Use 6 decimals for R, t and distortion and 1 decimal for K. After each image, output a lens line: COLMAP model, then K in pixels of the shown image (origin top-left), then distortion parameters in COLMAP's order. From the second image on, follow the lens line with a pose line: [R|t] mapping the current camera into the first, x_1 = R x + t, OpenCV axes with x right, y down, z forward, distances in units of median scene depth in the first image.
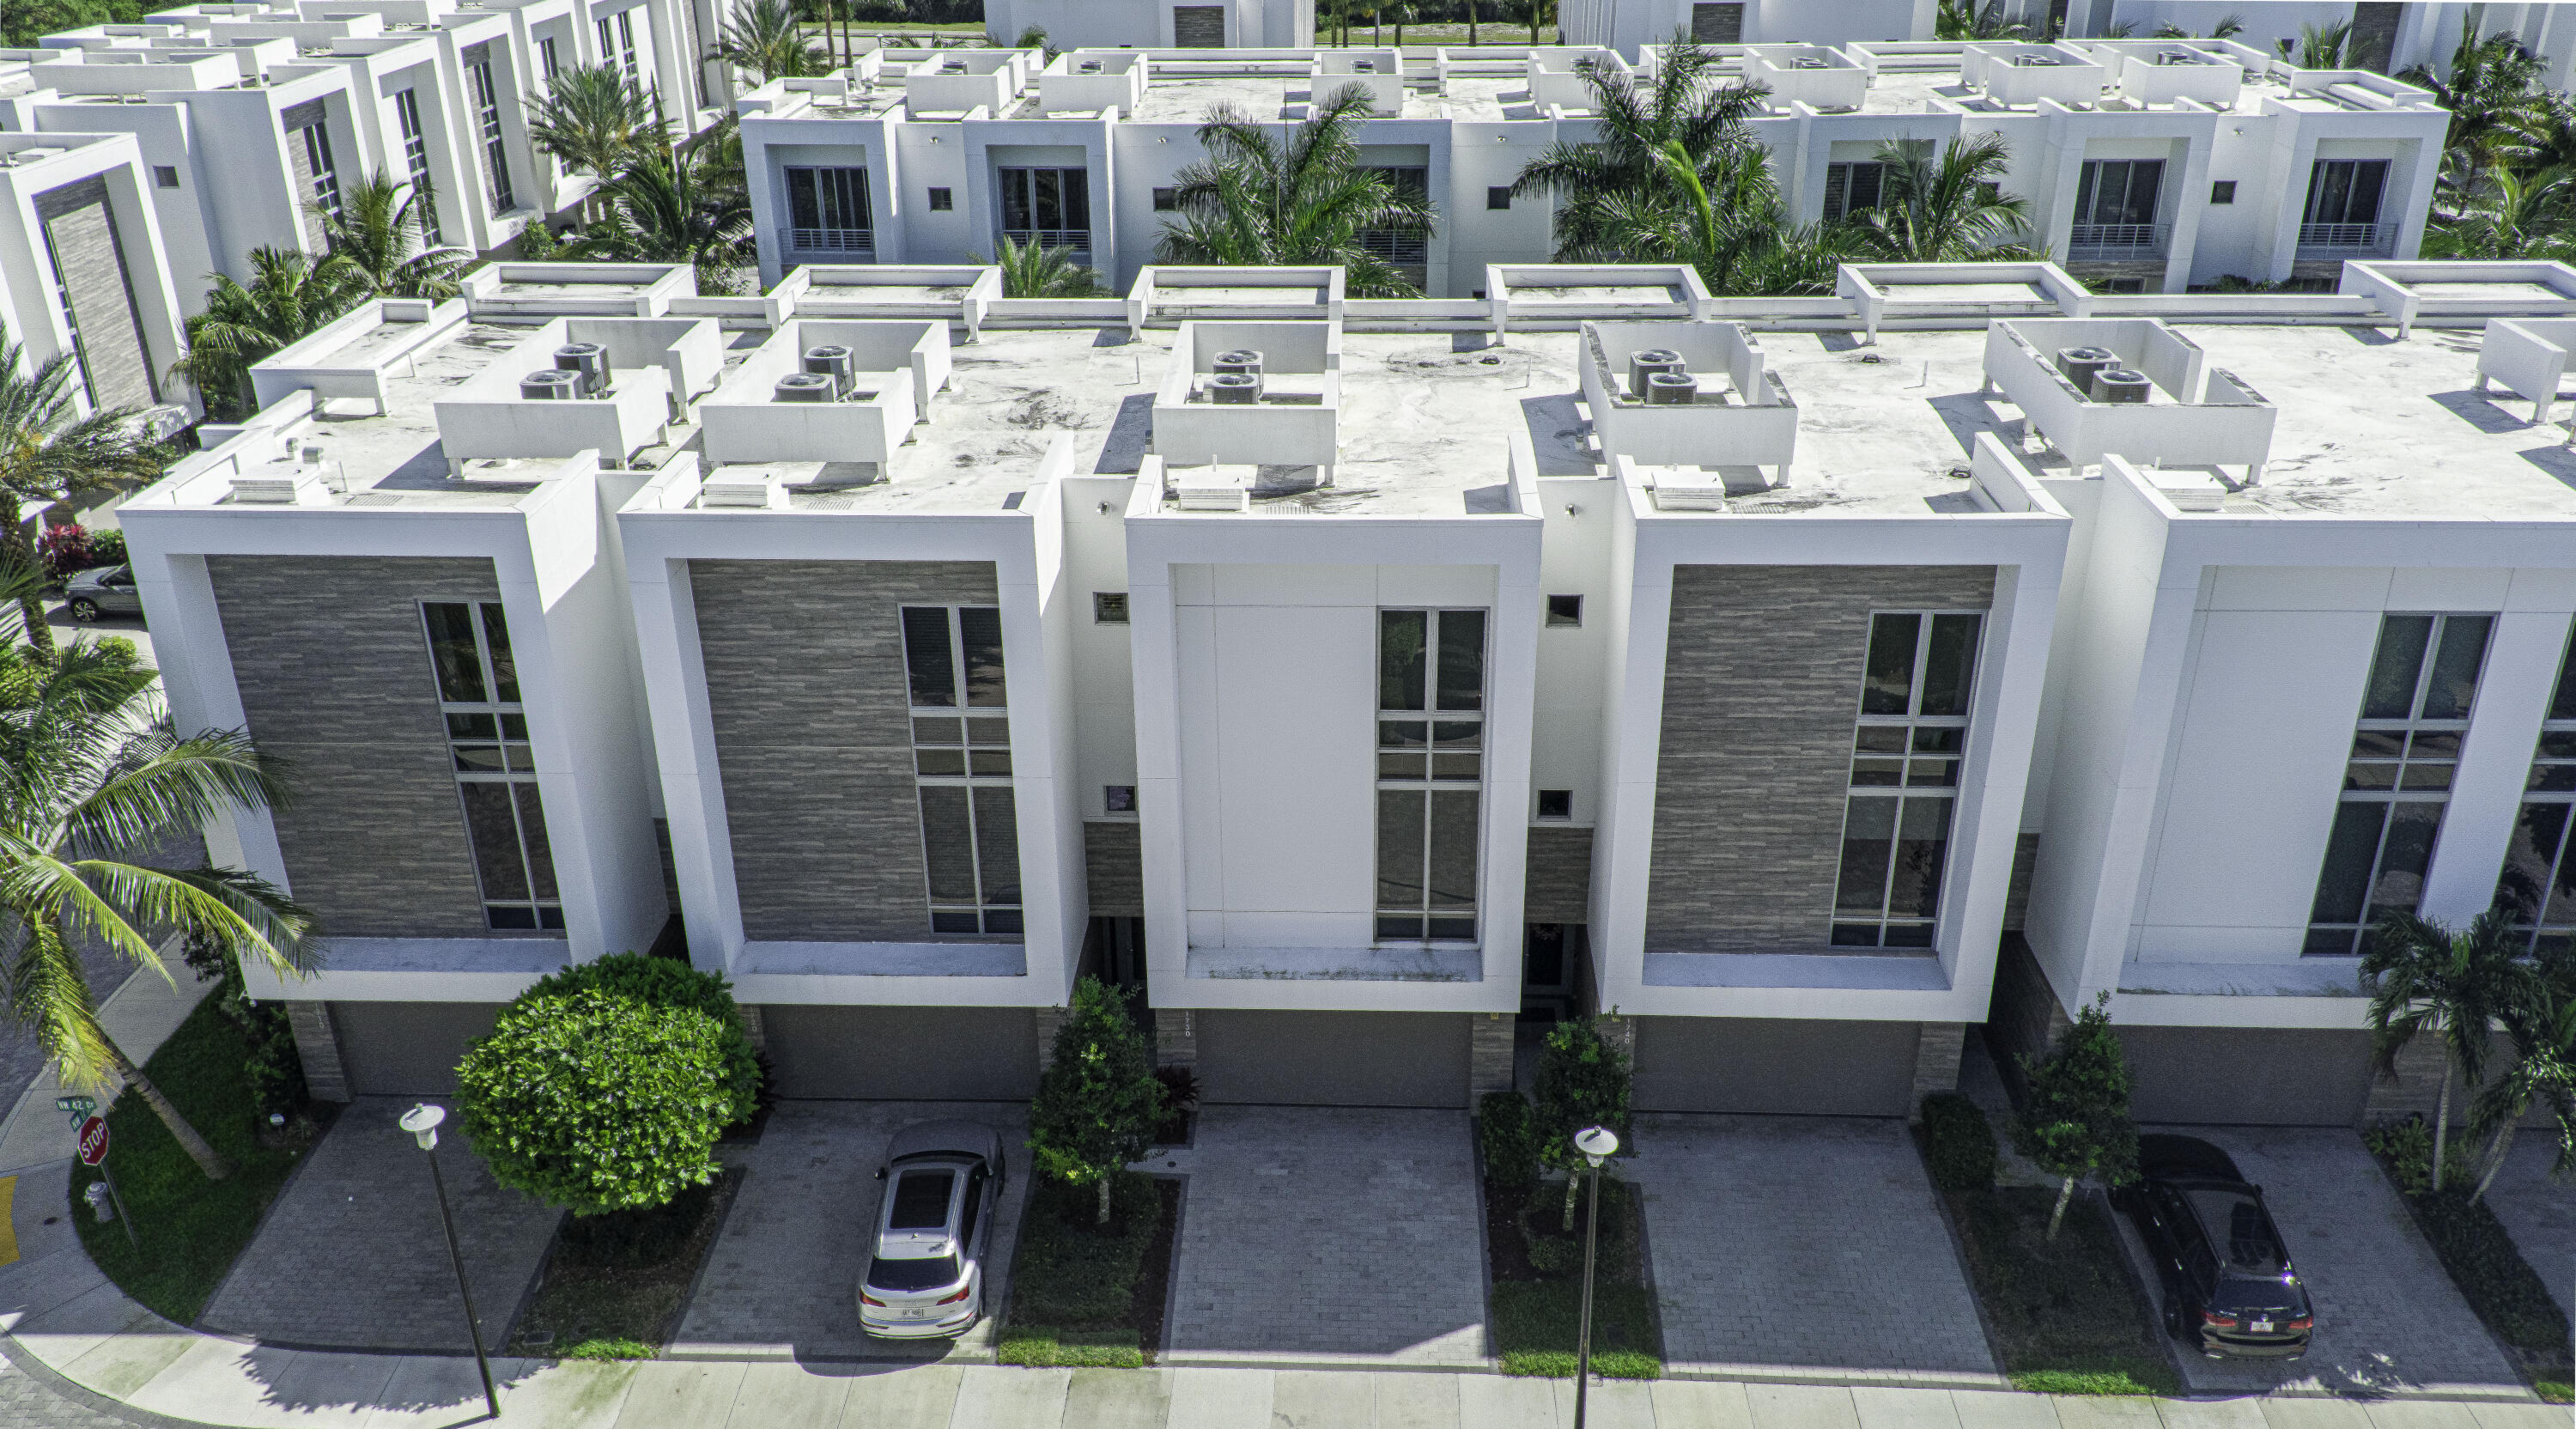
lens RADIAL K [[2053.7, 0, 1288.0], [0, 2053.7, 714.5], [0, 0, 1]] dist [0.009574, 0.004147]
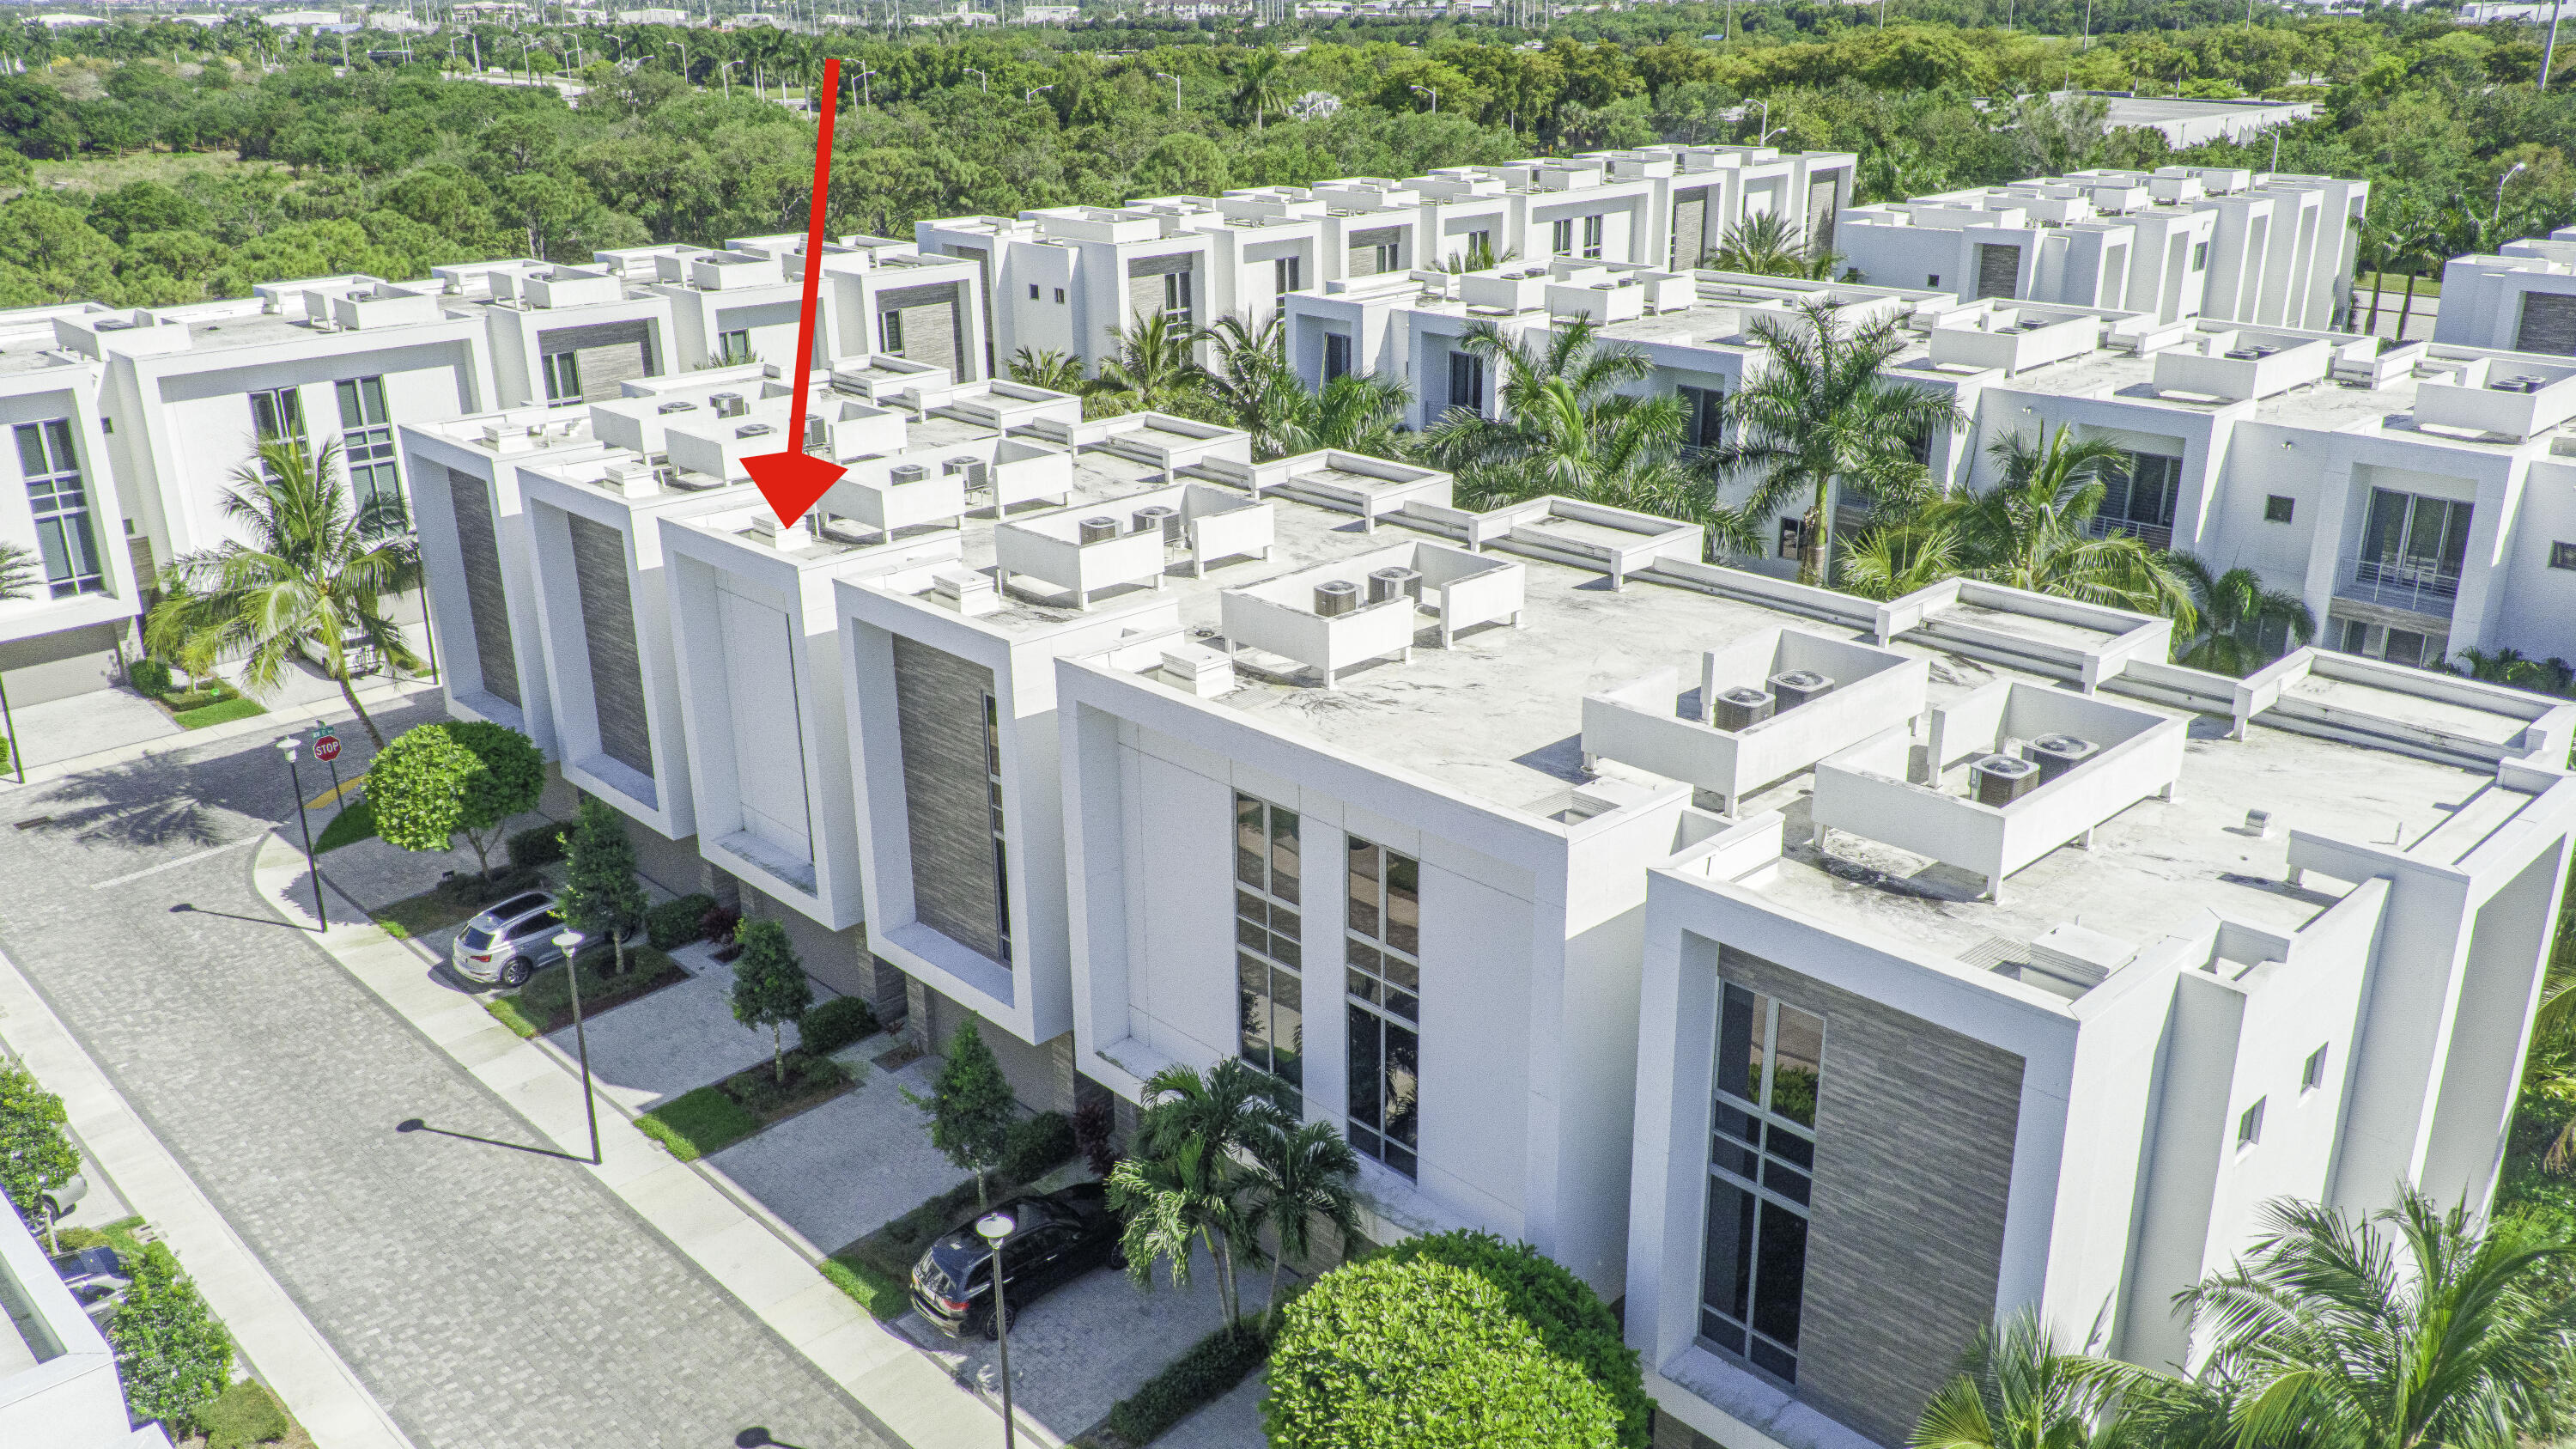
lens RADIAL K [[2028.5, 0, 1288.0], [0, 2028.5, 724.5], [0, 0, 1]] dist [0.002775, 0.000758]
pose [[0.723733, 0.240070, -0.646975, 1.253087], [-0.294435, 0.955341, 0.025127, -0.119006], [0.624114, 0.172307, 0.762097, 0.130731]]
